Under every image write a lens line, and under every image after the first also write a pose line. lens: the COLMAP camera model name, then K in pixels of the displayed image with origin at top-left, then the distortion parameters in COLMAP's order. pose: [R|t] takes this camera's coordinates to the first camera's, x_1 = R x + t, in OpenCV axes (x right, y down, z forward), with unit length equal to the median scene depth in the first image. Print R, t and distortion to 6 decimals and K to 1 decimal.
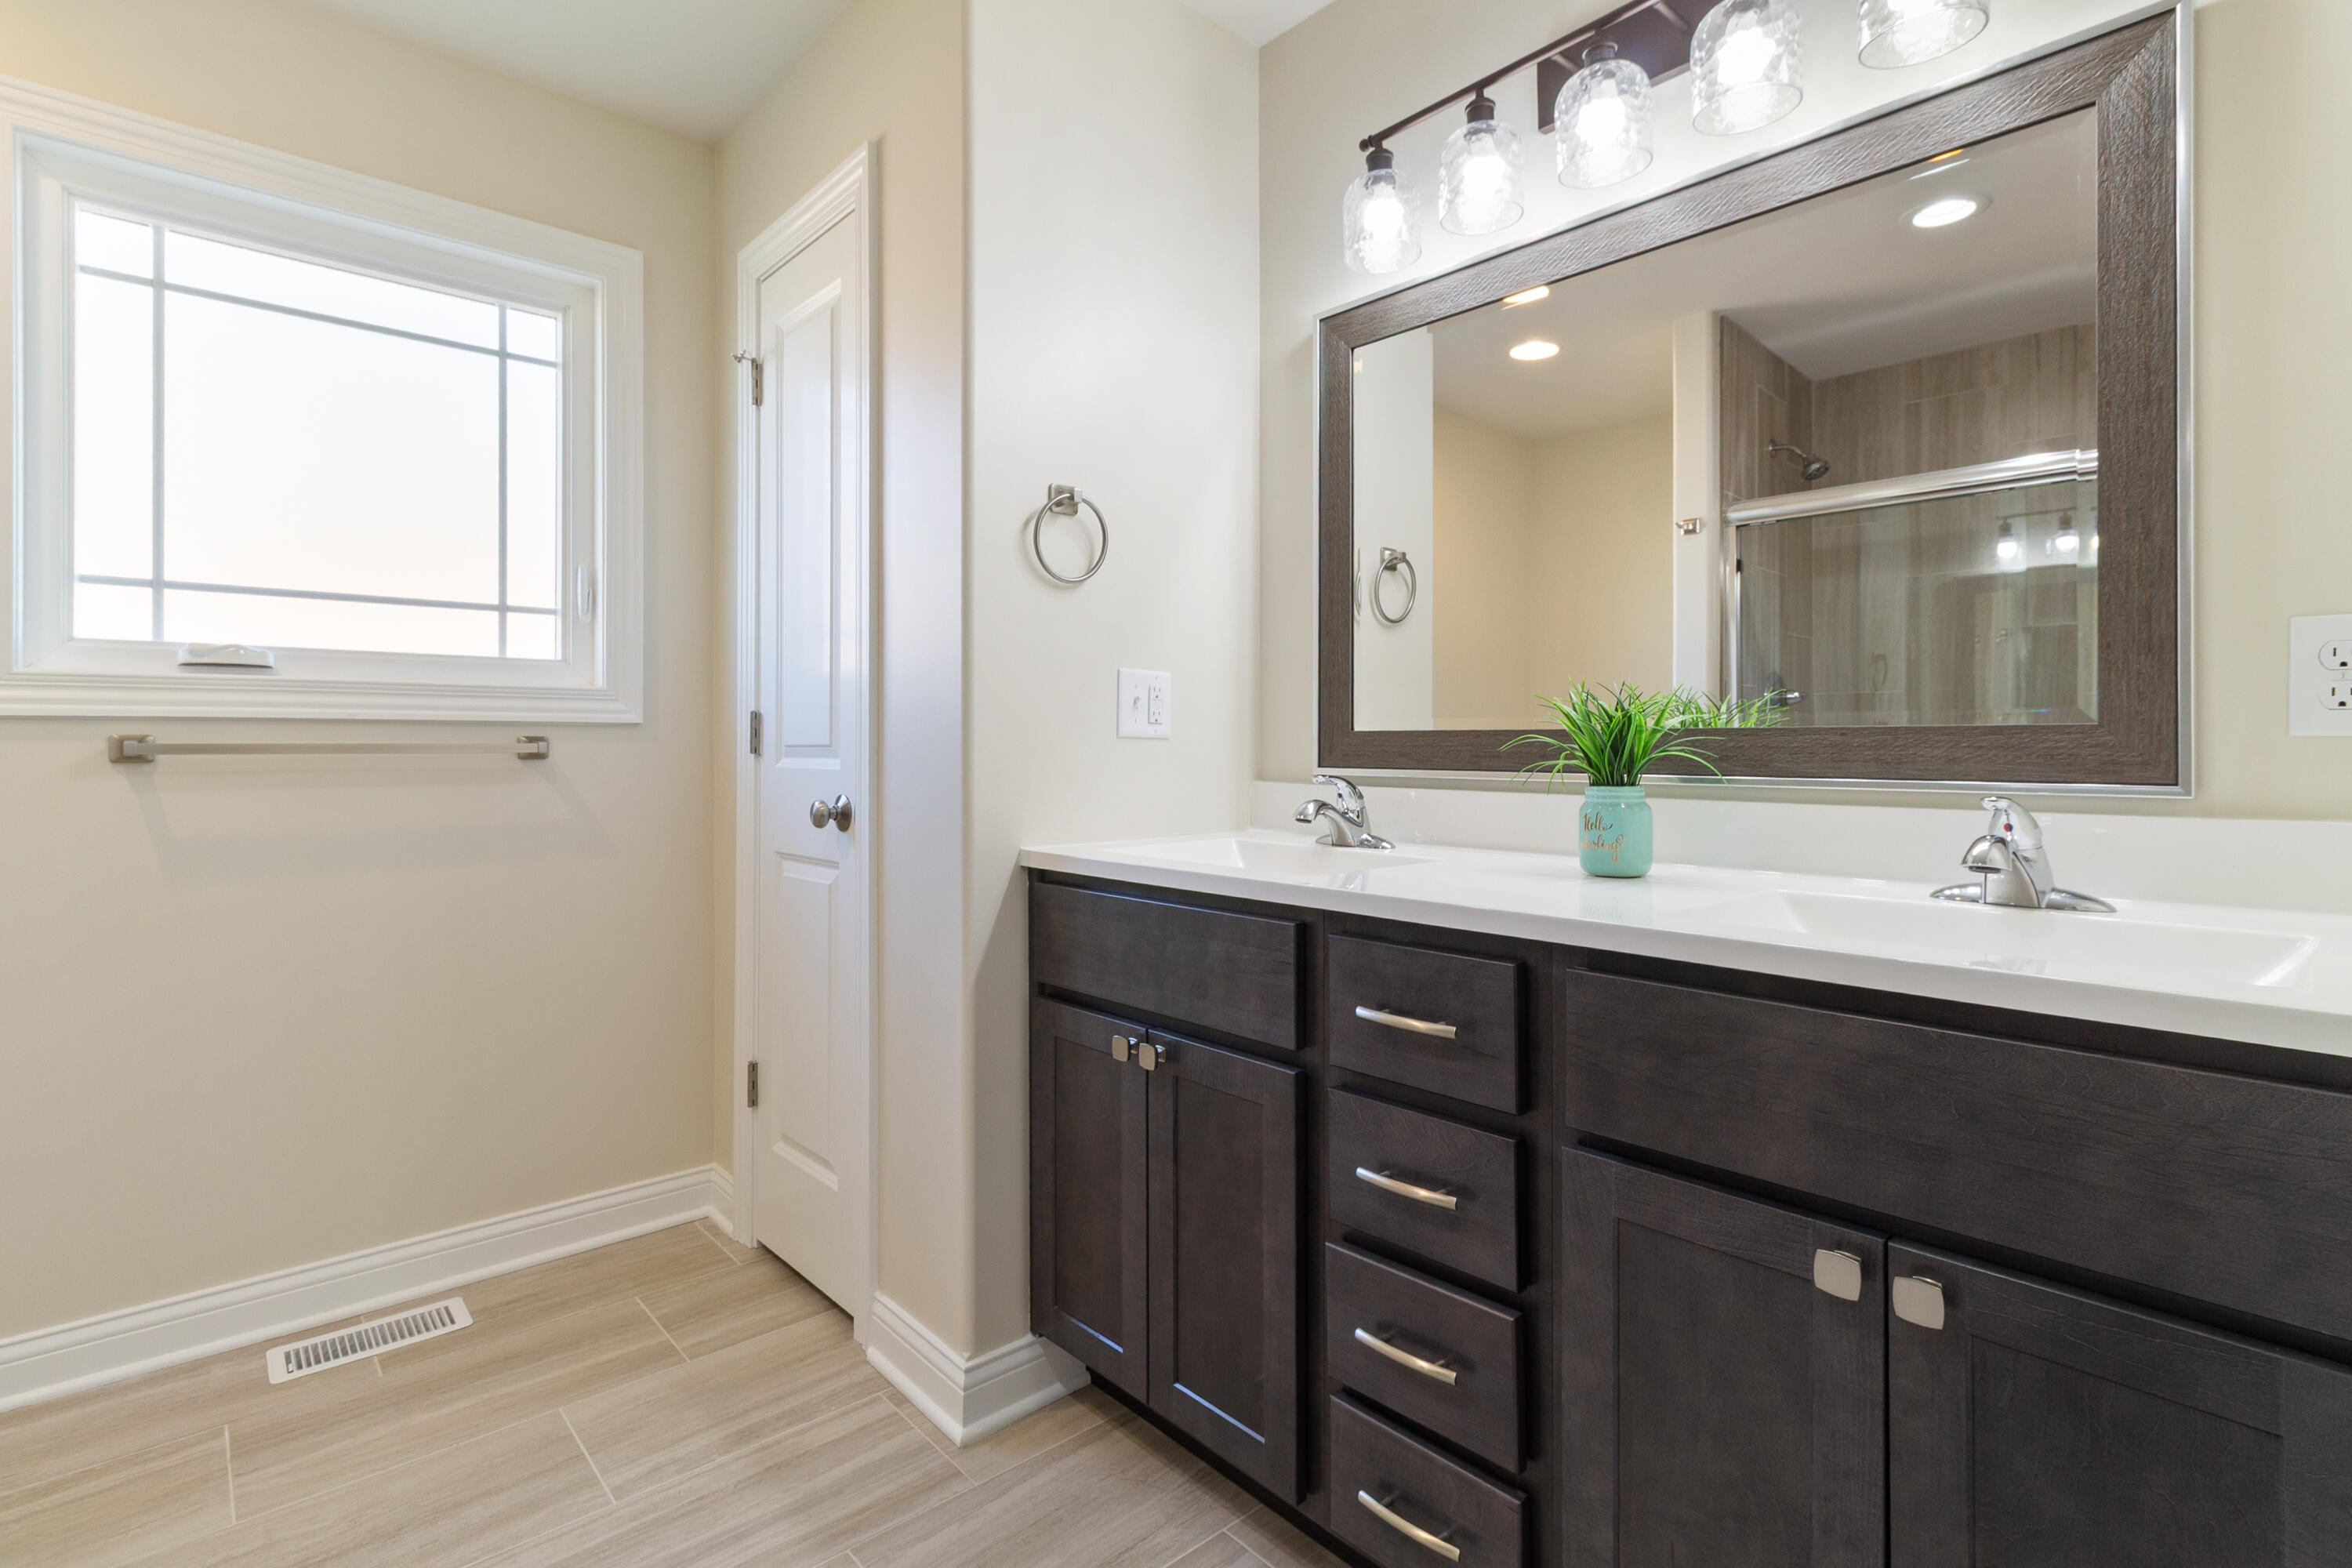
lens RADIAL K [[1129.4, 0, 1179.2], [0, 1129.4, 772.9], [0, 0, 1]] dist [0.002269, 0.000066]
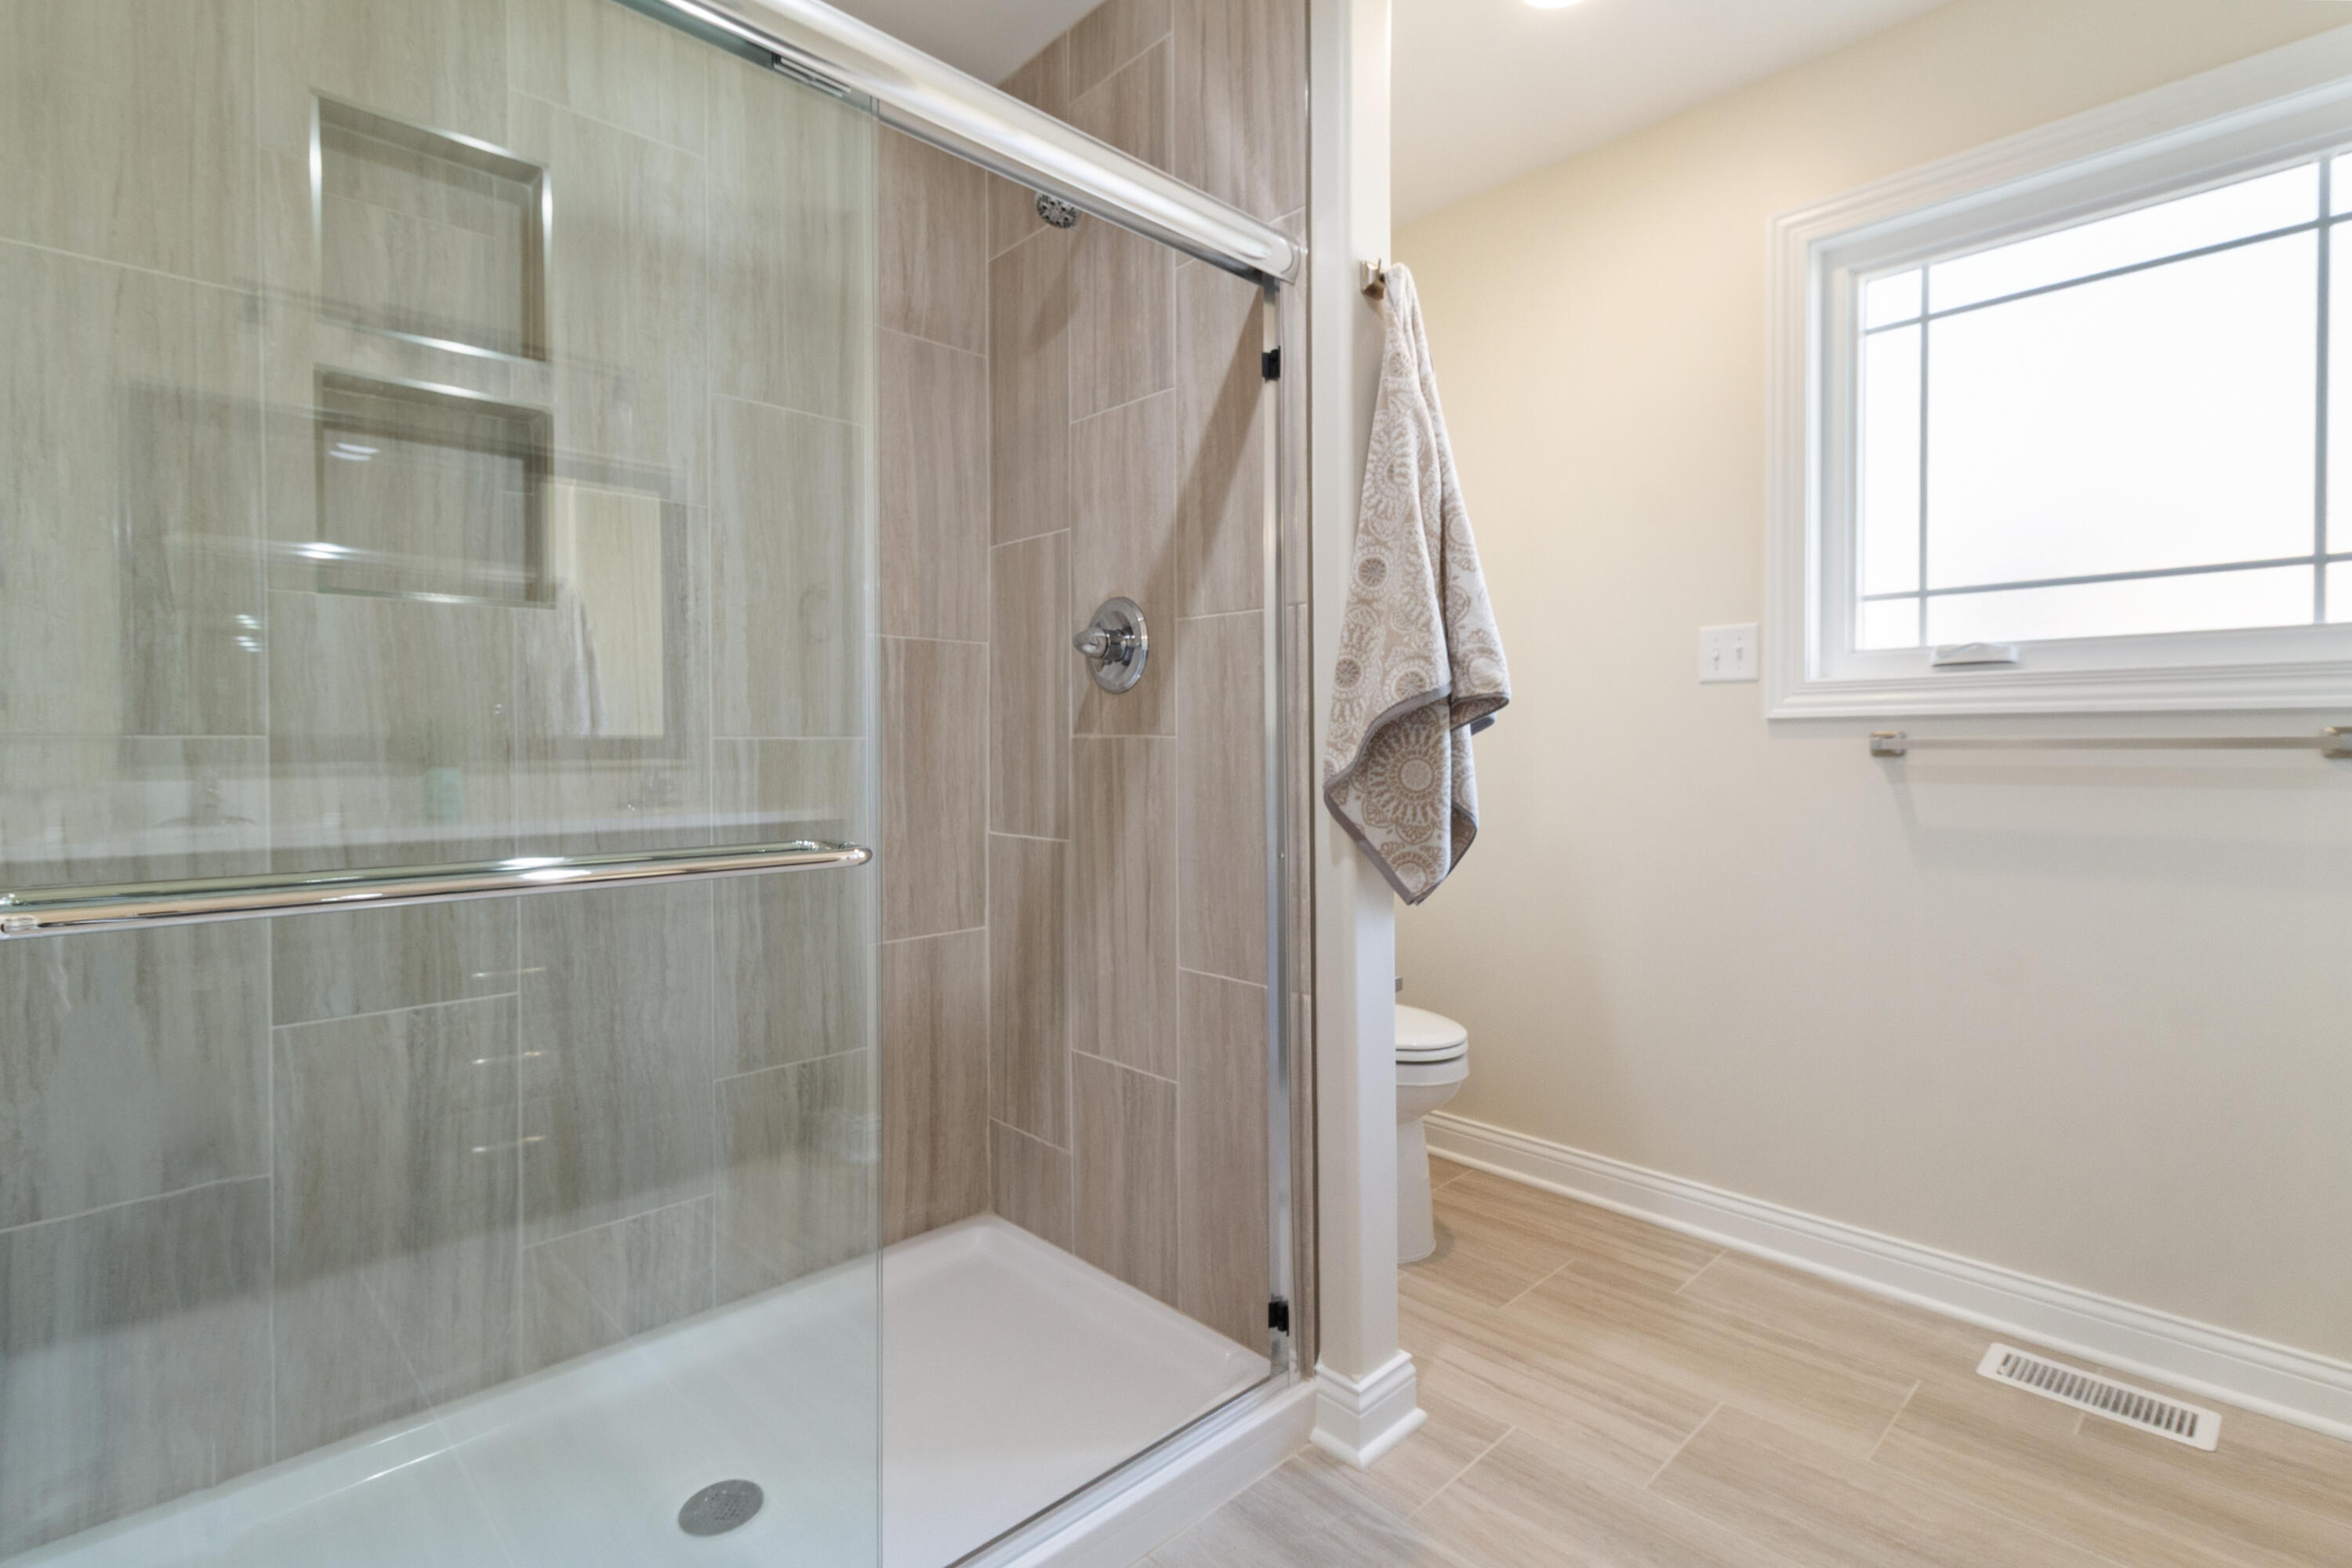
lens RADIAL K [[1129.4, 0, 1179.2], [0, 1129.4, 772.9], [0, 0, 1]] dist [0.002269, 0.000066]
pose [[0.009354, 0.029908, -0.999509, 0.187960], [-0.015964, 0.999430, 0.029757, -0.014502], [0.999829, 0.015677, 0.009826, 0.271485]]
